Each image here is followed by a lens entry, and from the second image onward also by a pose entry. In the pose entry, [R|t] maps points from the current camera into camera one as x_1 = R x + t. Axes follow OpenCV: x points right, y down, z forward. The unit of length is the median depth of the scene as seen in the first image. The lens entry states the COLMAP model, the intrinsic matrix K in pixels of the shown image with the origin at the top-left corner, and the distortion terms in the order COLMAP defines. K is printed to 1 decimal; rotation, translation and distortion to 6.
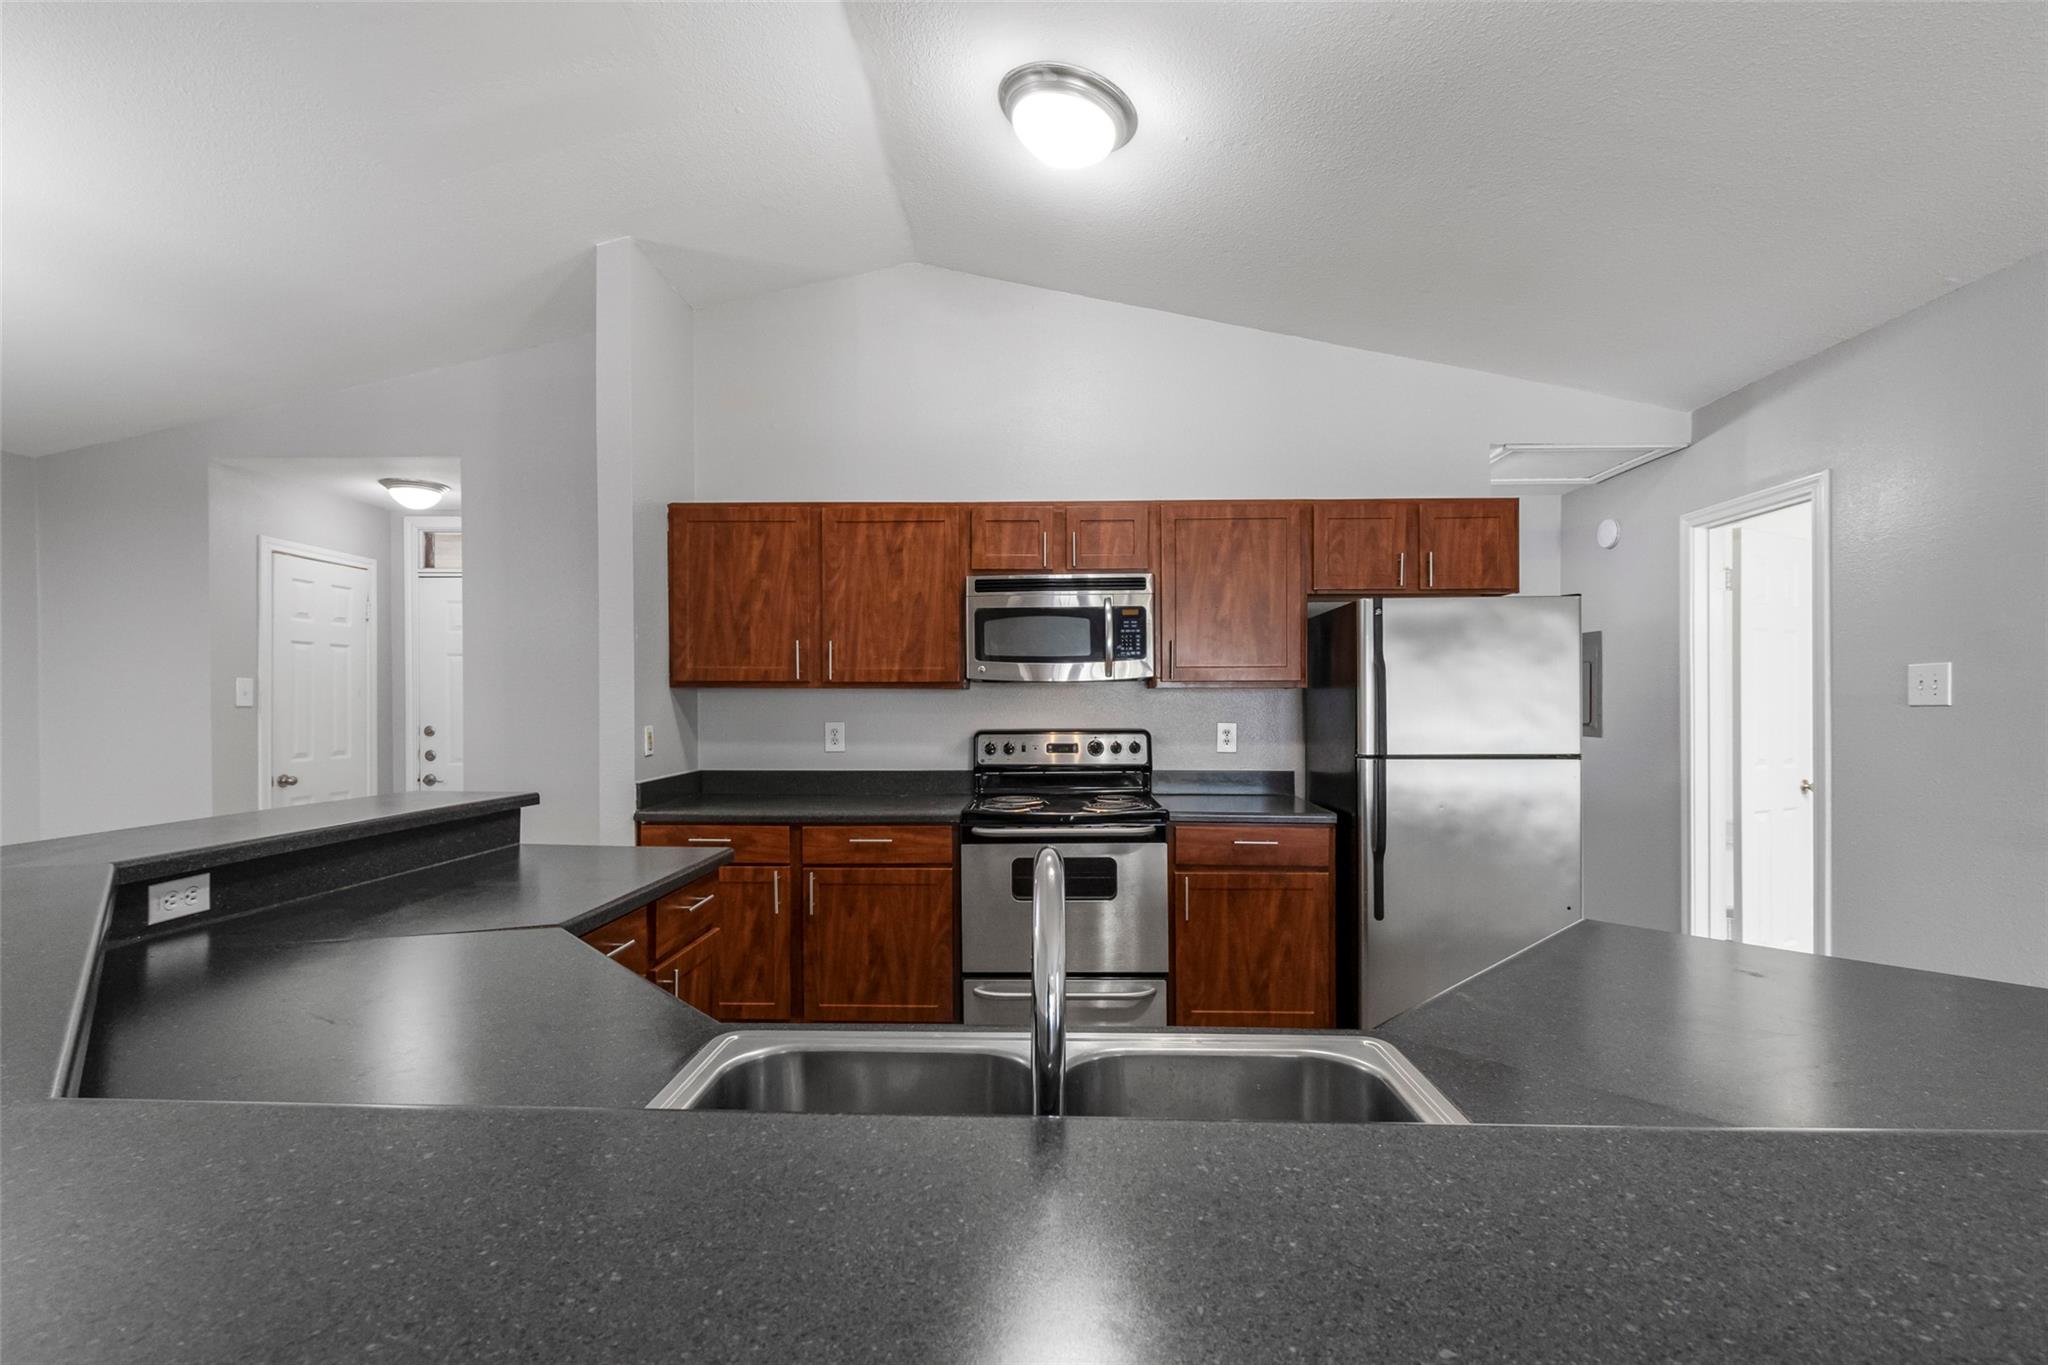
lens RADIAL K [[919.6, 0, 1024.8], [0, 919.6, 705.8], [0, 0, 1]] dist [0.002957, 0.000188]
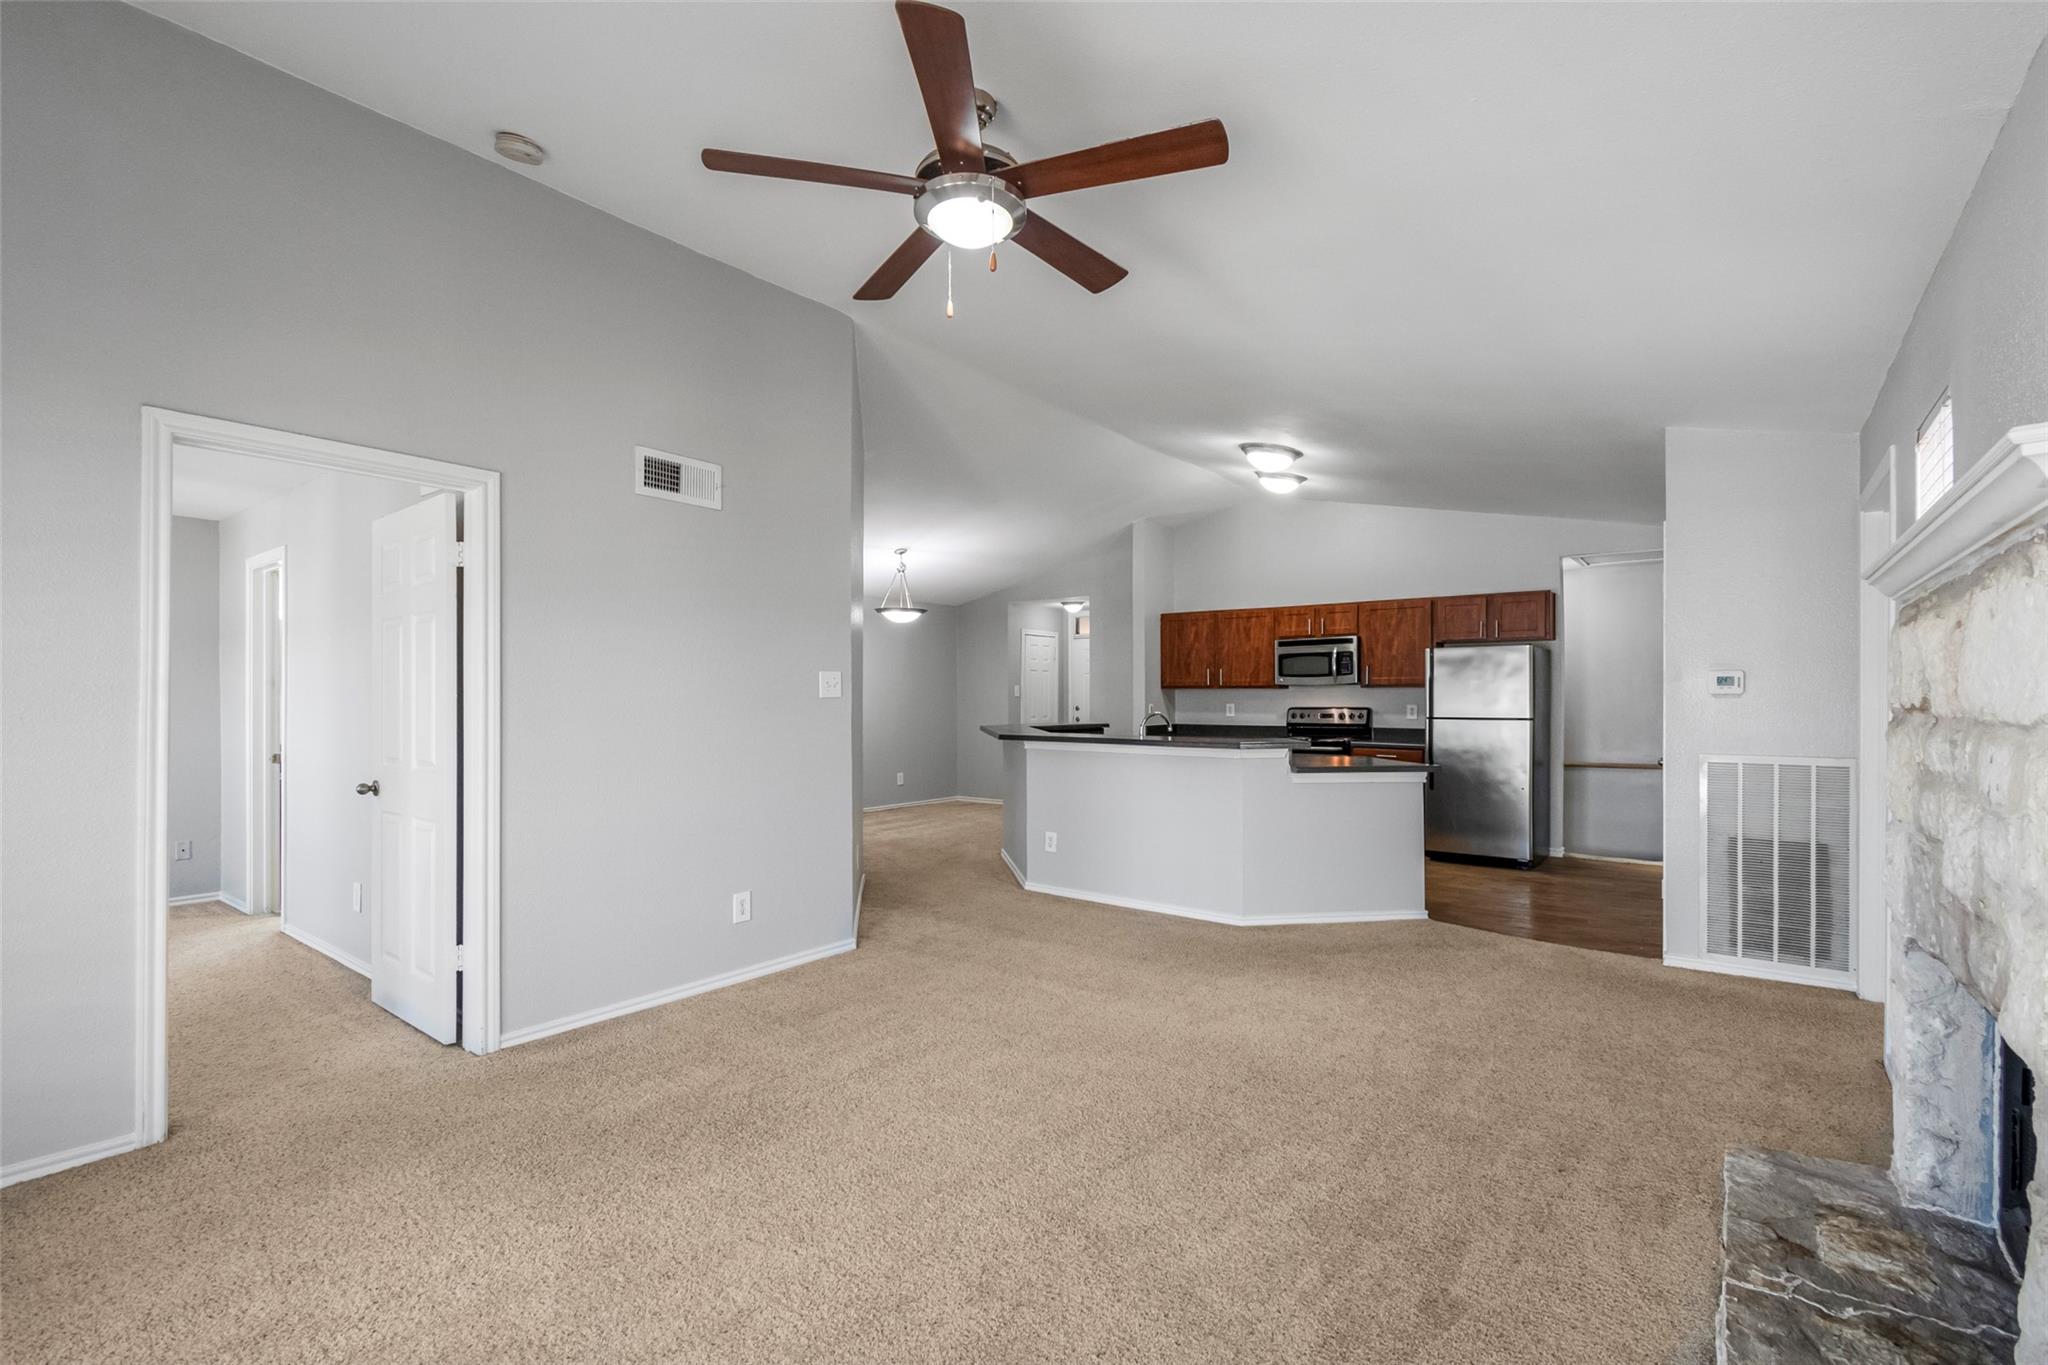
lens RADIAL K [[919.6, 0, 1024.8], [0, 919.6, 705.8], [0, 0, 1]] dist [0.002957, 0.000188]
pose [[0.811149, 0.006402, -0.584804, 0.769834], [-0.003353, 0.999975, 0.006296, 0.011851], [0.584830, -0.003146, 0.811150, -1.228219]]
